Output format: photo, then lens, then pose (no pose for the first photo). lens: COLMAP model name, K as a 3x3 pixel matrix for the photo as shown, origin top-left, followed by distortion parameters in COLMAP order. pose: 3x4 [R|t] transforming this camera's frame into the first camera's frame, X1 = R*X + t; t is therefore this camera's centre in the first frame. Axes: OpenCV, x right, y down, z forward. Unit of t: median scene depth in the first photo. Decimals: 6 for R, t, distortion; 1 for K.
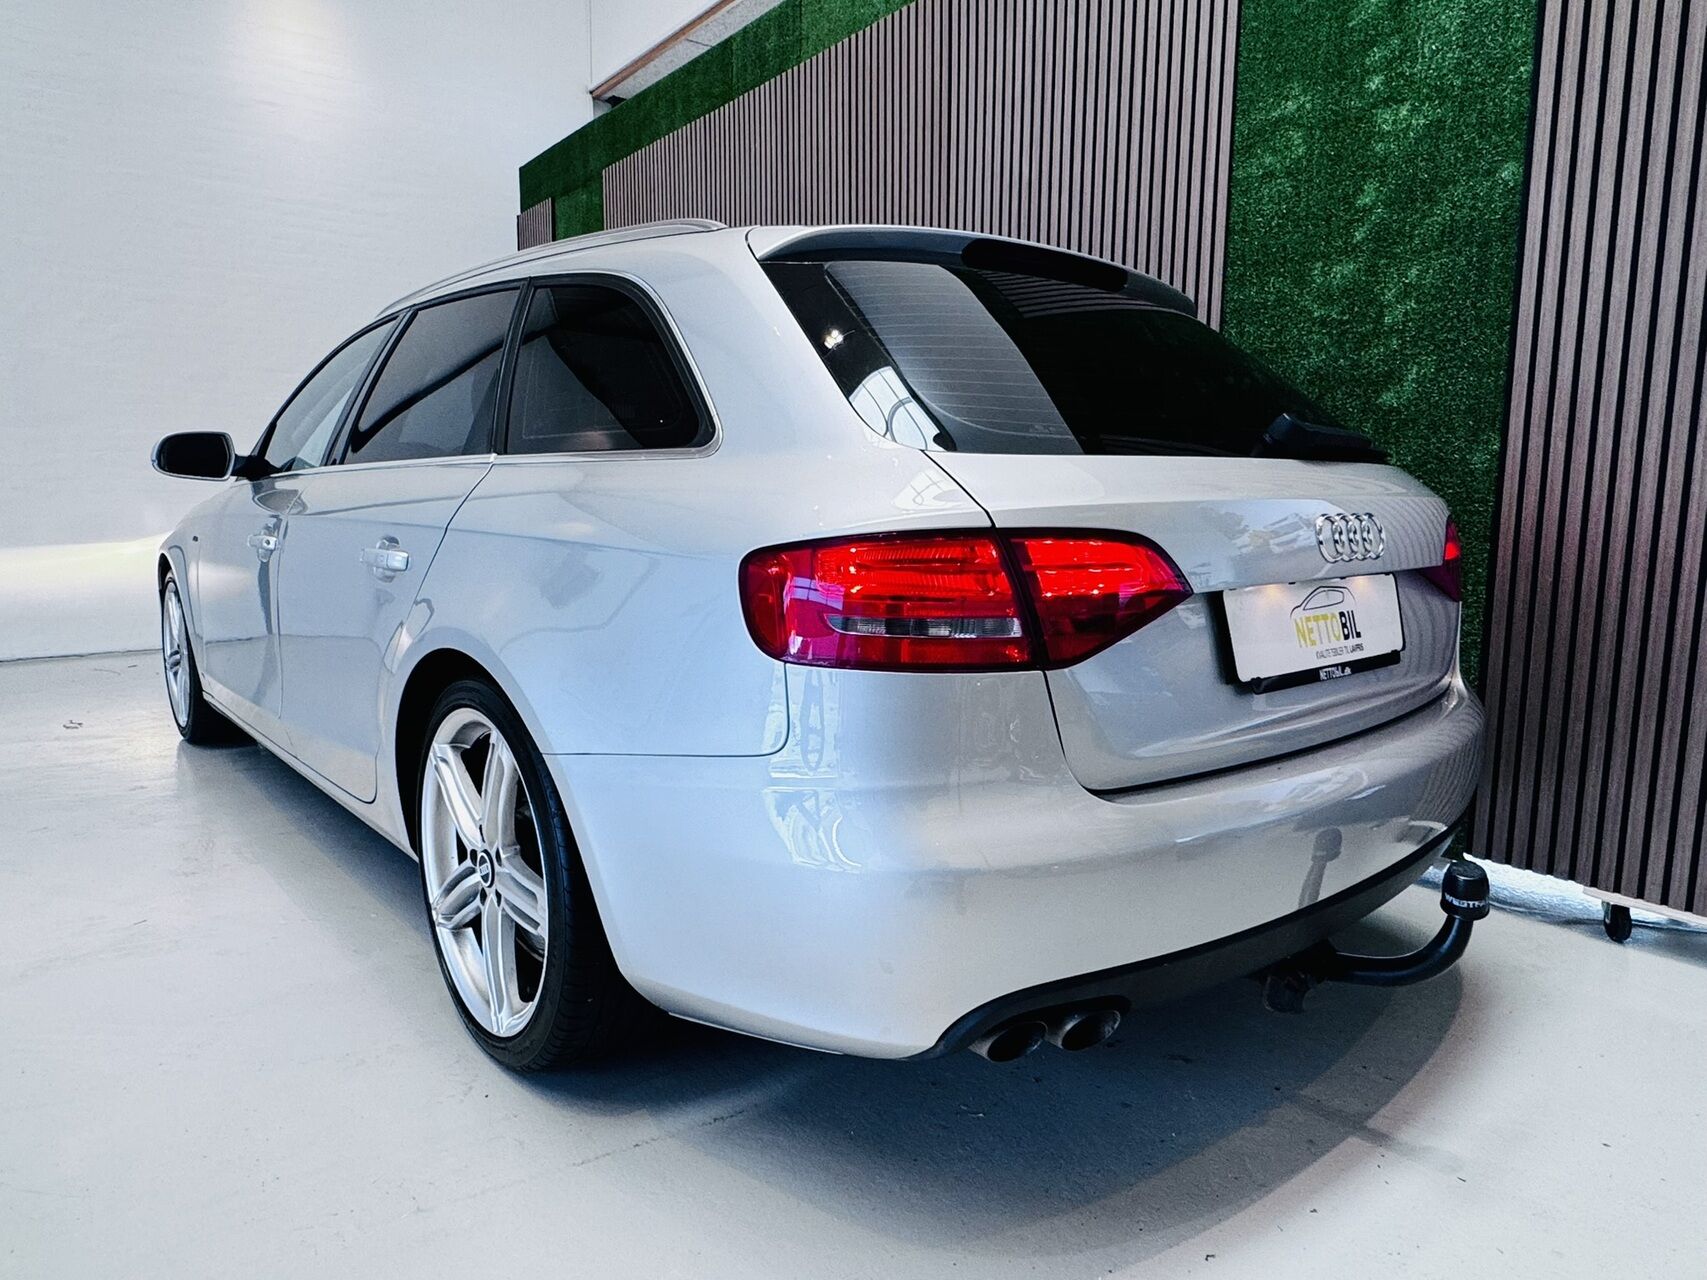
lens RADIAL K [[1097.7, 0, 853.5], [0, 1097.7, 640.0], [0, 0, 1]] dist [0.007926, 0.001872]
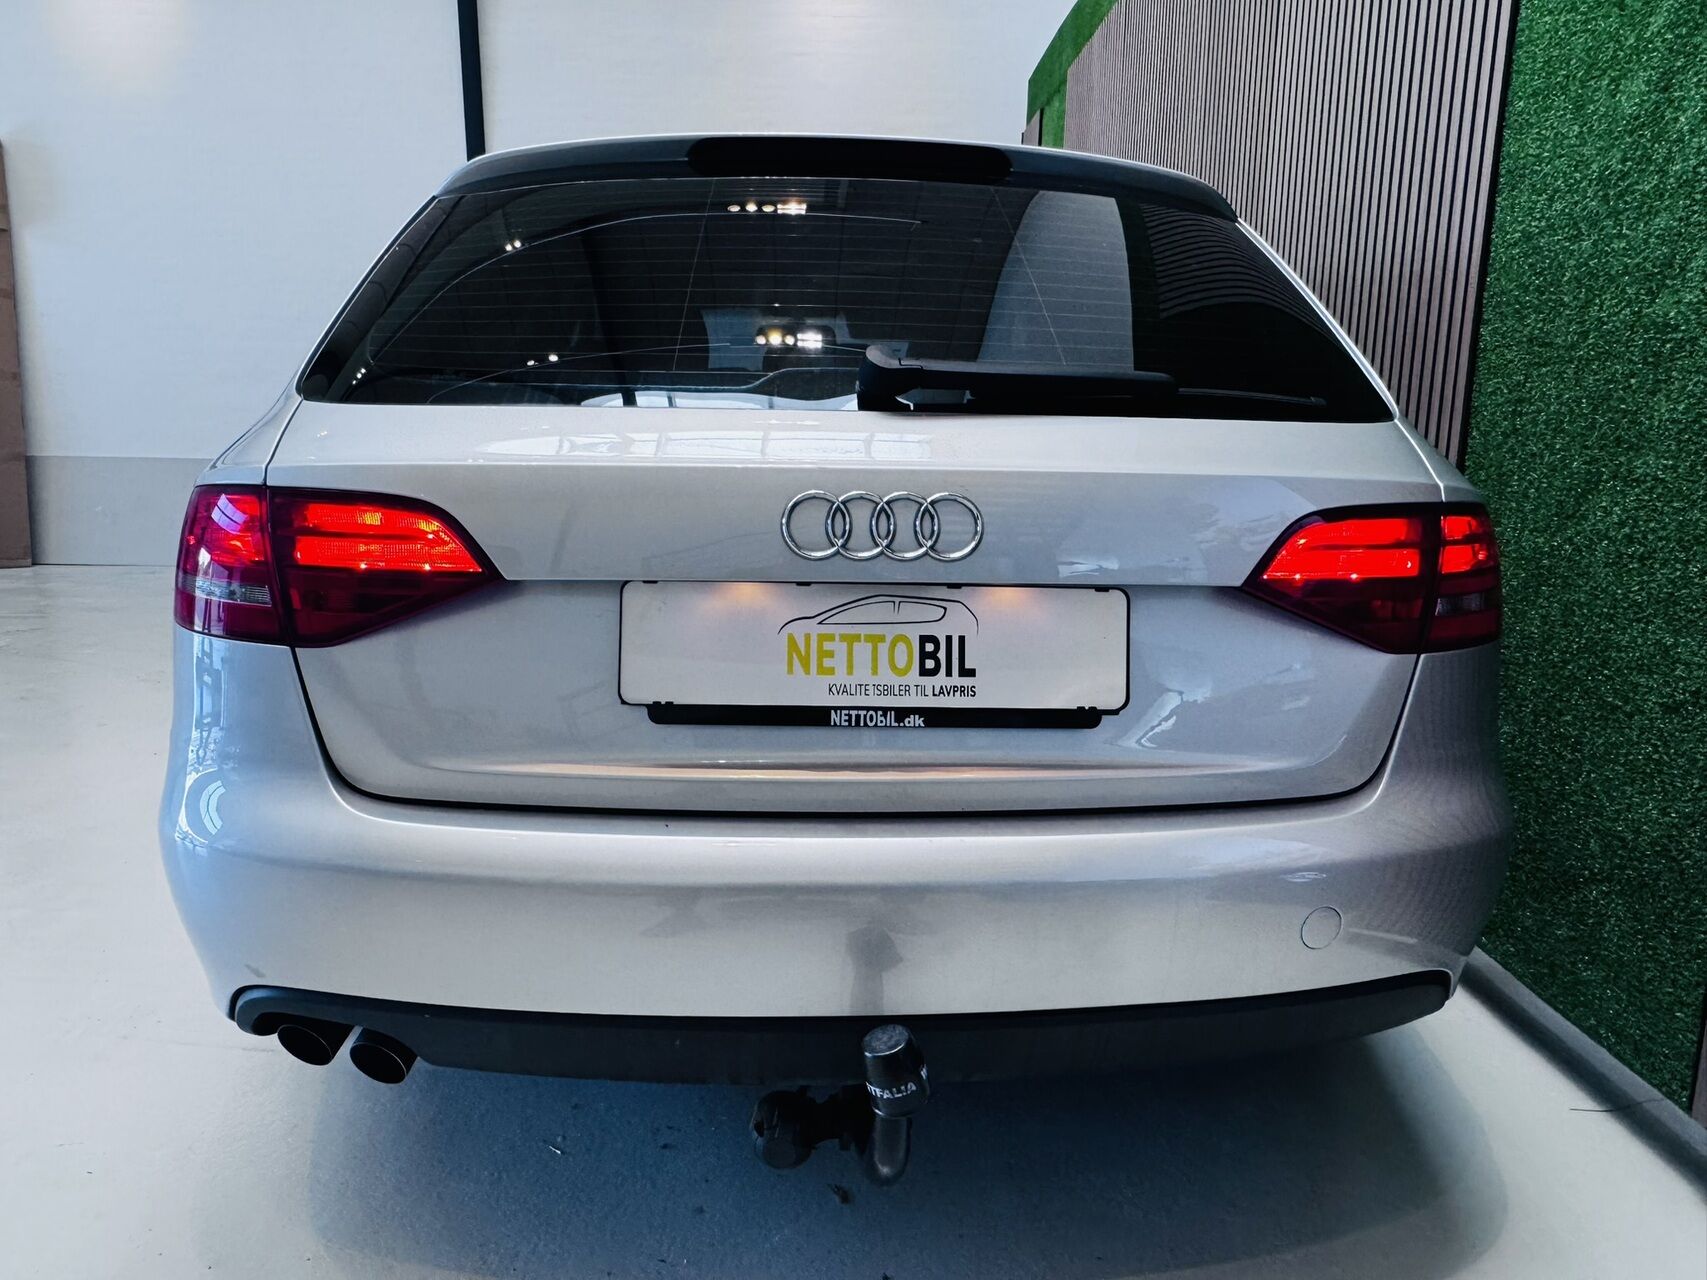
lens RADIAL K [[1152.8, 0, 853.5], [0, 1152.8, 640.0], [0, 0, 1]] dist [0.031001, -0.003534]
pose [[0.811706, 0.131147, -0.569152, 0.805787], [-0.103523, 0.991341, 0.080788, -0.074951], [0.574818, -0.006656, 0.818254, 0.378726]]
